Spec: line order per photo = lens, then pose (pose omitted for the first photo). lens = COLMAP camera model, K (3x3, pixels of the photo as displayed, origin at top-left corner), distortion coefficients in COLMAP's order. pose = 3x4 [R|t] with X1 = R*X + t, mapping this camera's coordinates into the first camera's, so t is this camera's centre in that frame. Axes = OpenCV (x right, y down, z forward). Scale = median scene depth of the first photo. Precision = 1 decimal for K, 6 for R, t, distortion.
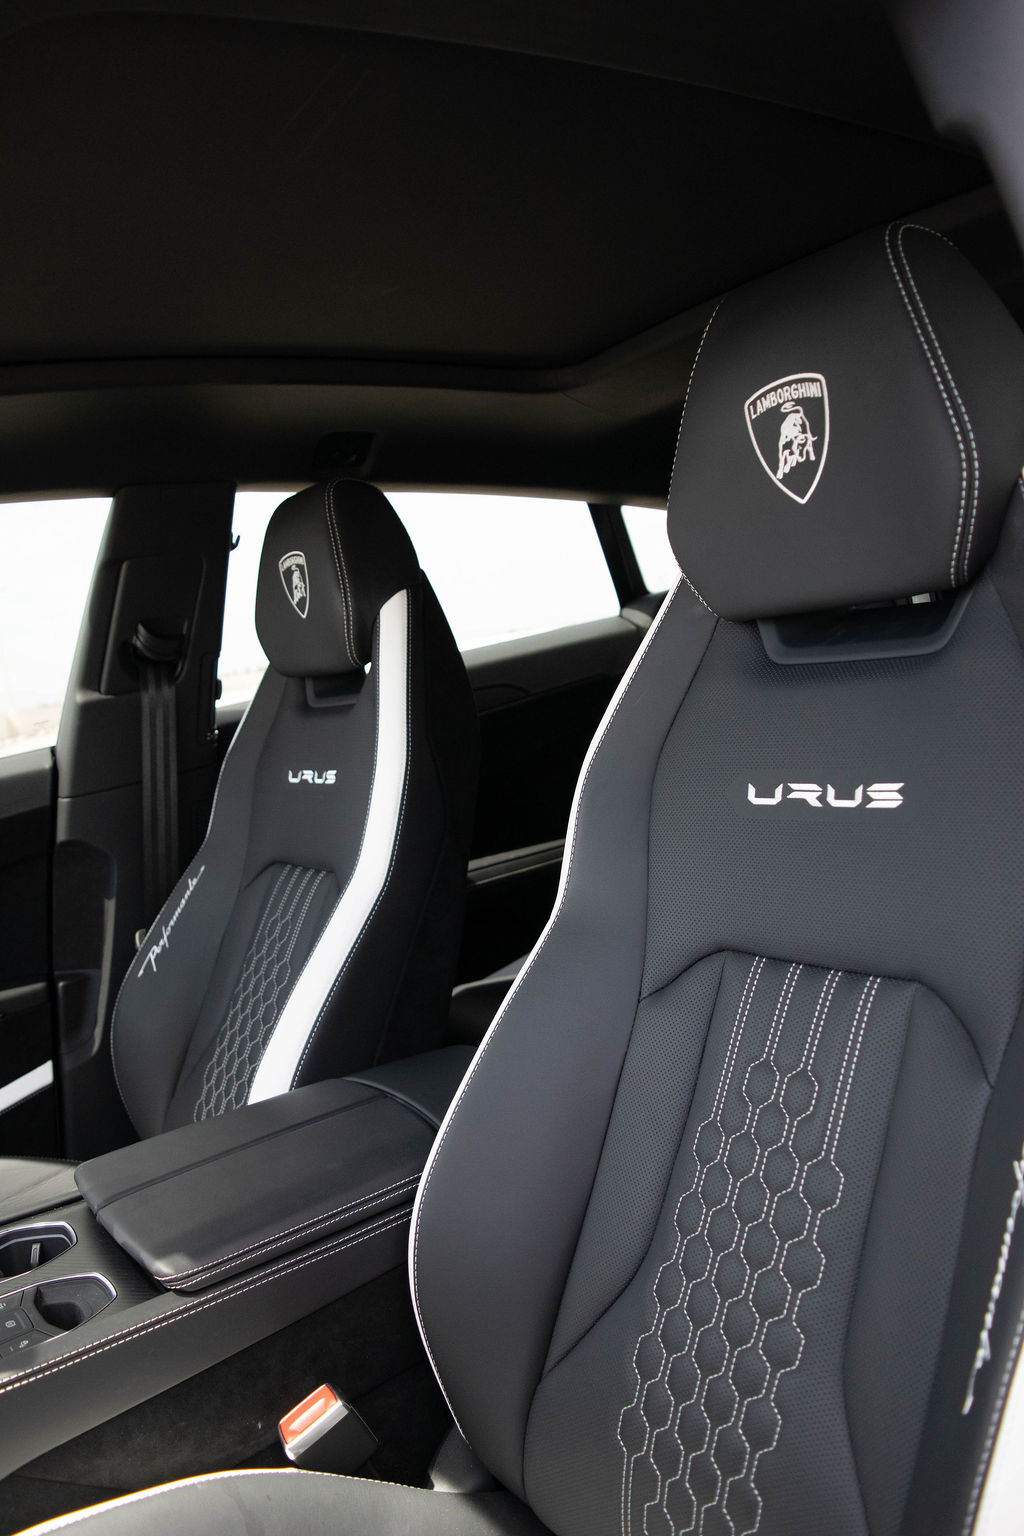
lens RADIAL K [[1228.2, 0, 508.7], [0, 1228.2, 761.6], [0, 0, 1]] dist [-0.090781, 0.019786]
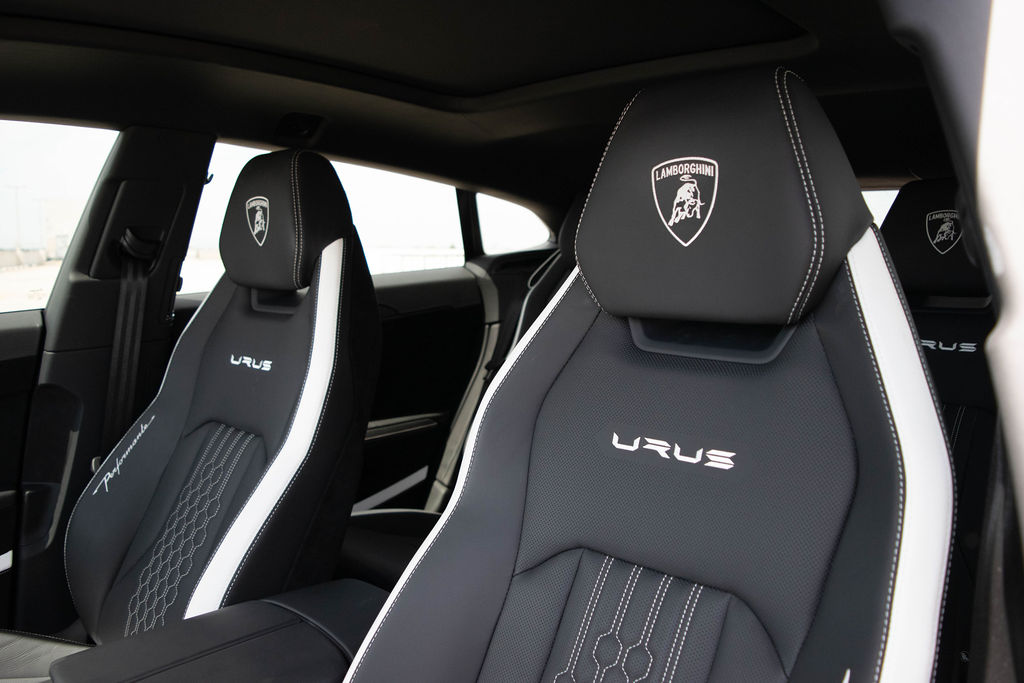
lens RADIAL K [[818.8, 0, 512.2], [0, 818.8, 335.0], [0, 0, 1]] dist [-0.090781, 0.019786]
pose [[0.967301, 0.129076, 0.218332, -0.084111], [-0.126738, 0.991628, -0.024737, -0.033760], [-0.219698, -0.003743, 0.975561, 0.064158]]
